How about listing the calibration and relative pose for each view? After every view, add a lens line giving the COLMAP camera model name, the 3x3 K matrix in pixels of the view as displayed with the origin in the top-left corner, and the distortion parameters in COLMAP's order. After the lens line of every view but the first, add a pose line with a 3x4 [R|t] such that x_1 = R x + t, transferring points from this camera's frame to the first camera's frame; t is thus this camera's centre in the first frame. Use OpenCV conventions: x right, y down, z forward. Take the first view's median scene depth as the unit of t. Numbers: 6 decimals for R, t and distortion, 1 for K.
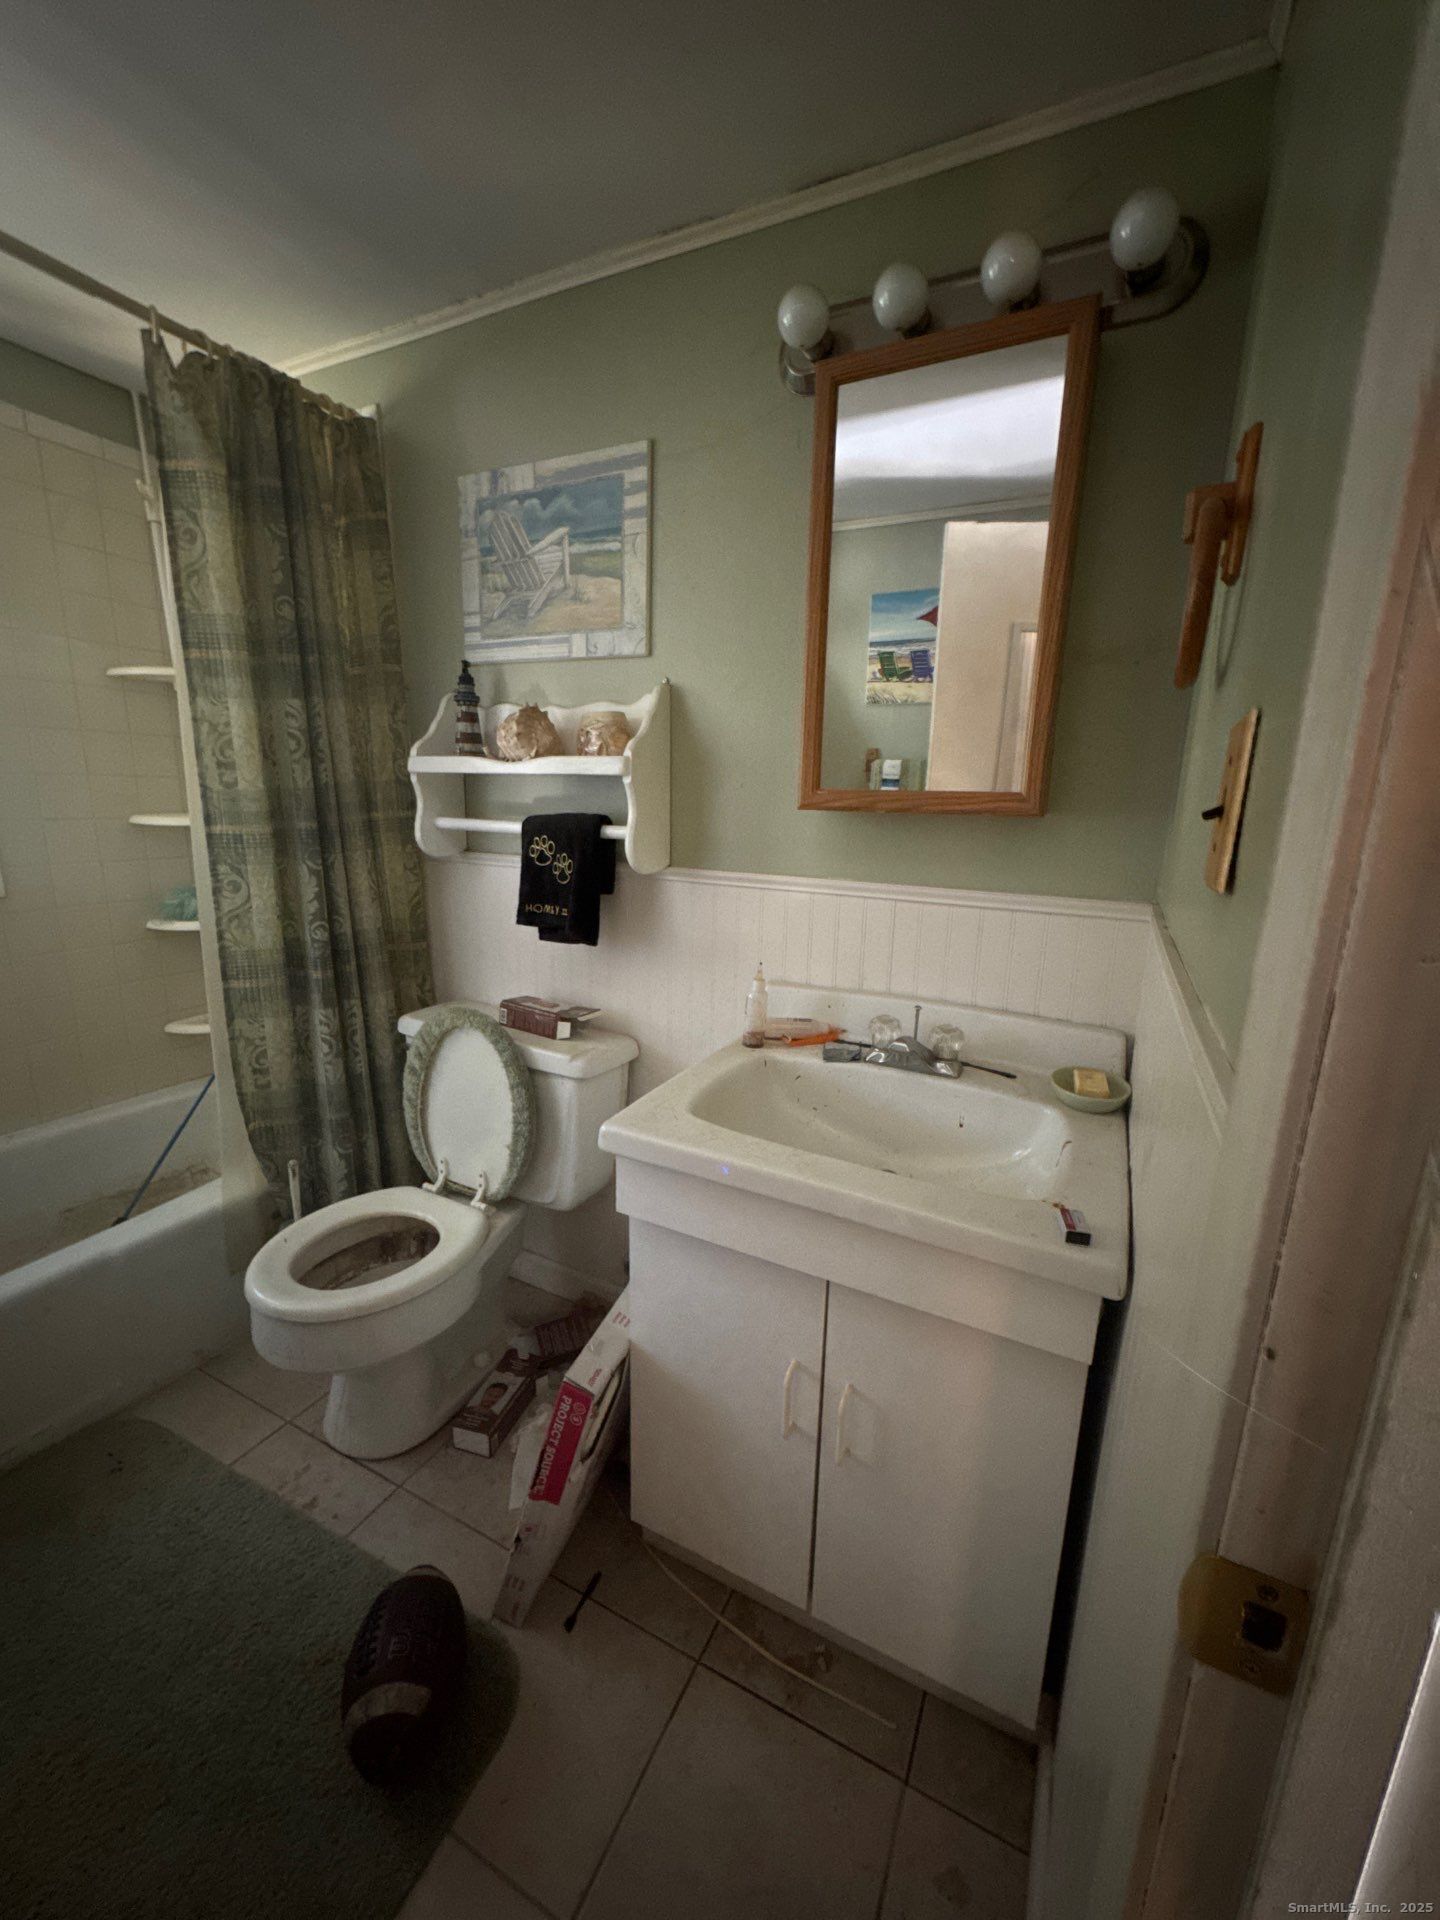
lens RADIAL K [[762.9, 0, 729.9], [0, 762.9, 959.8], [0, 0, 1]] dist [-0.003121, 0.000255]
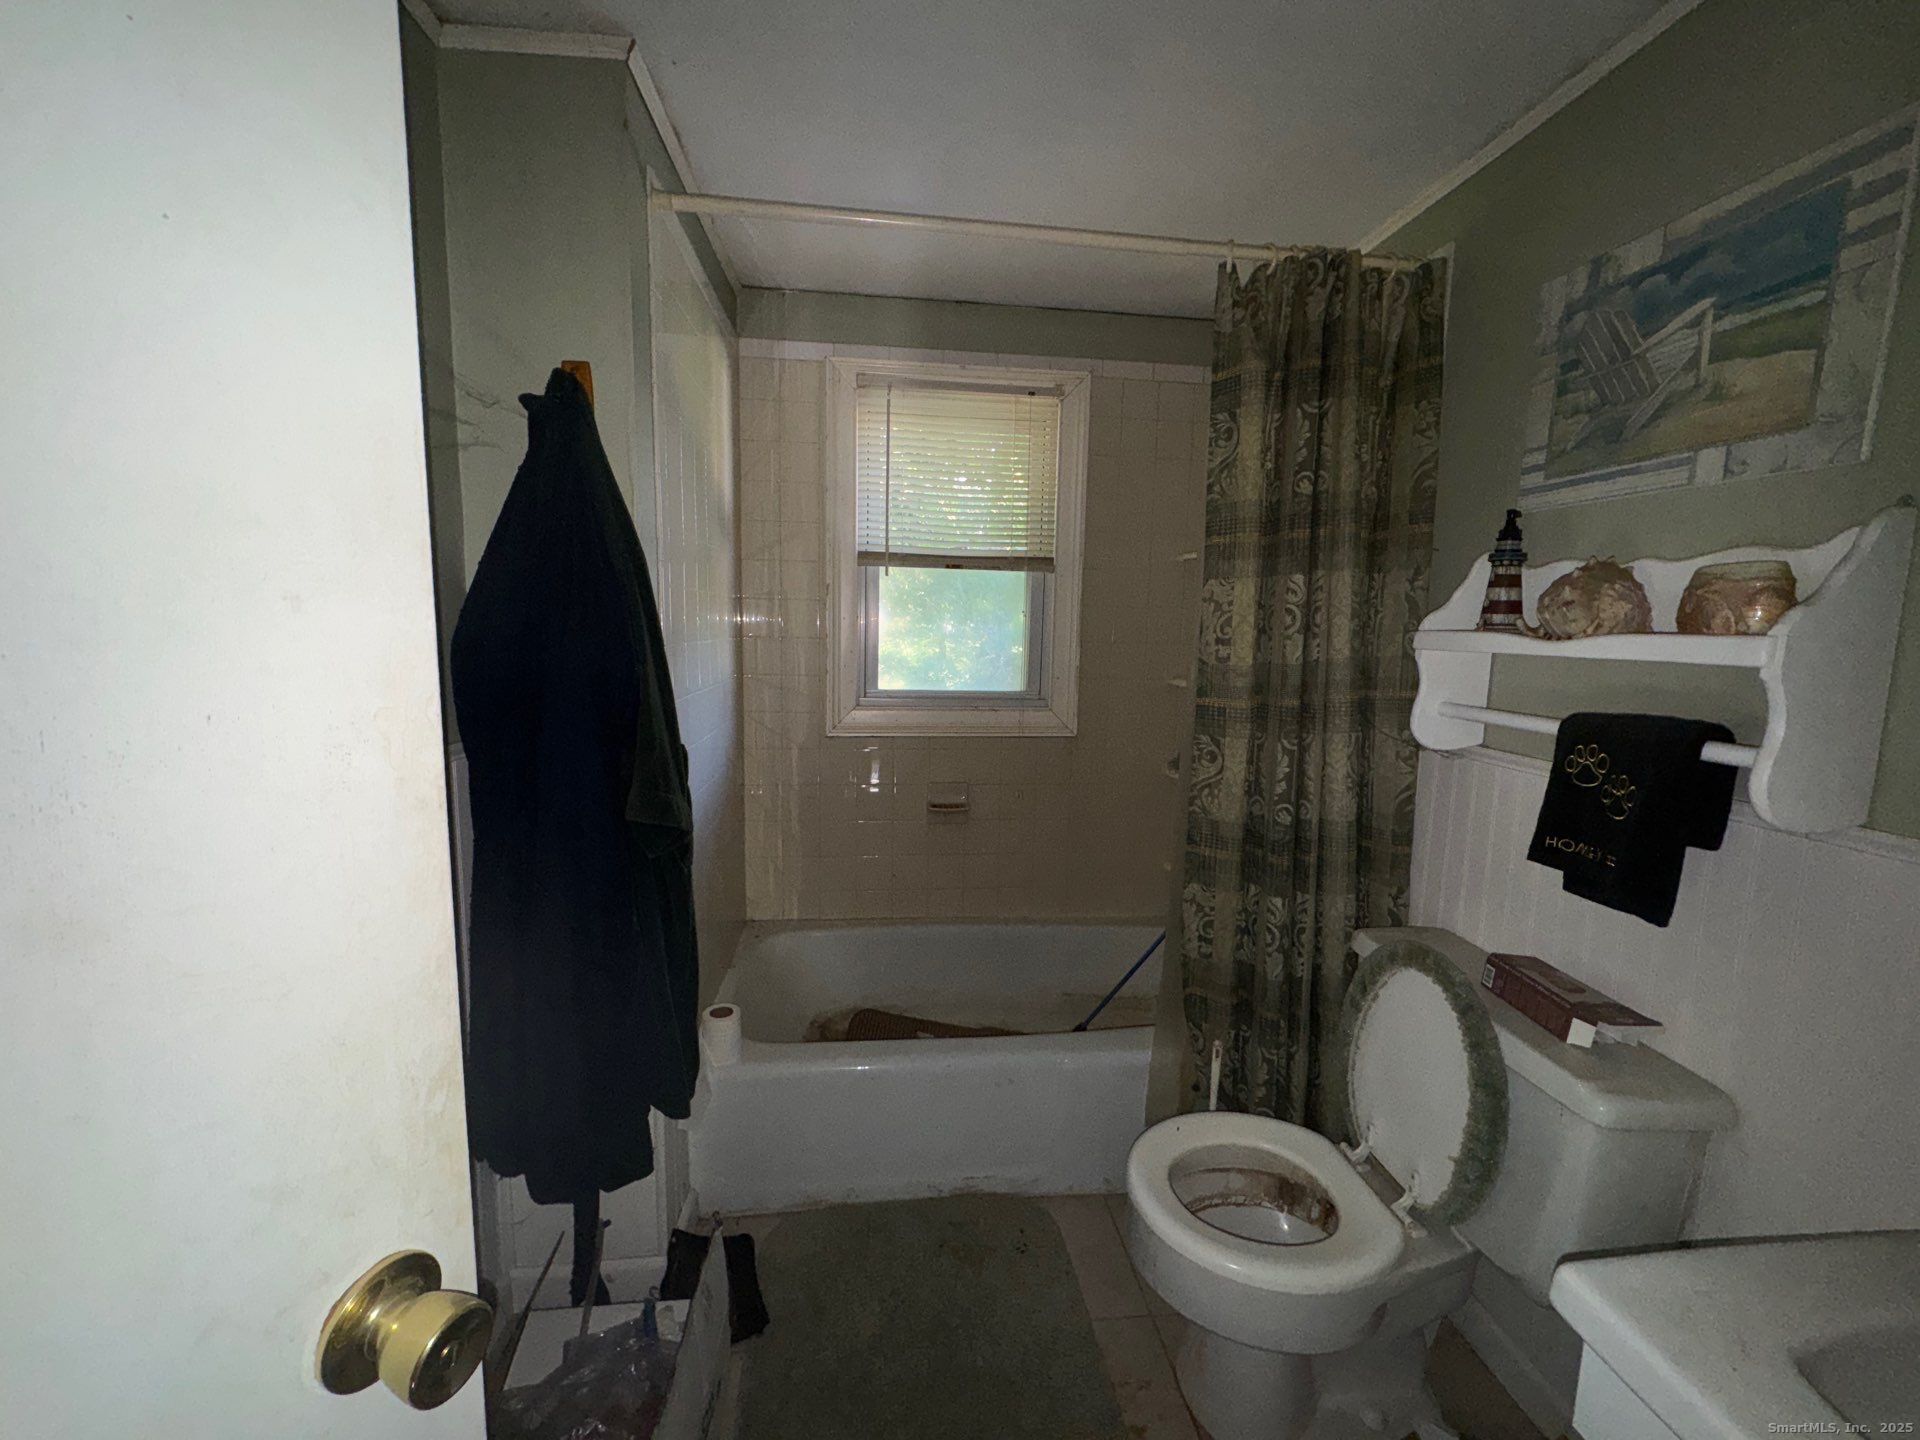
lens RADIAL K [[762.9, 0, 953.2], [0, 762.9, 714.9], [0, 0, 1]] dist [-0.003121, 0.000255]
pose [[0.533922, 0.089045, -0.840832, 0.022698], [-0.188016, 0.982045, -0.015388, -0.068020], [0.824365, 0.166306, 0.541078, 0.142403]]
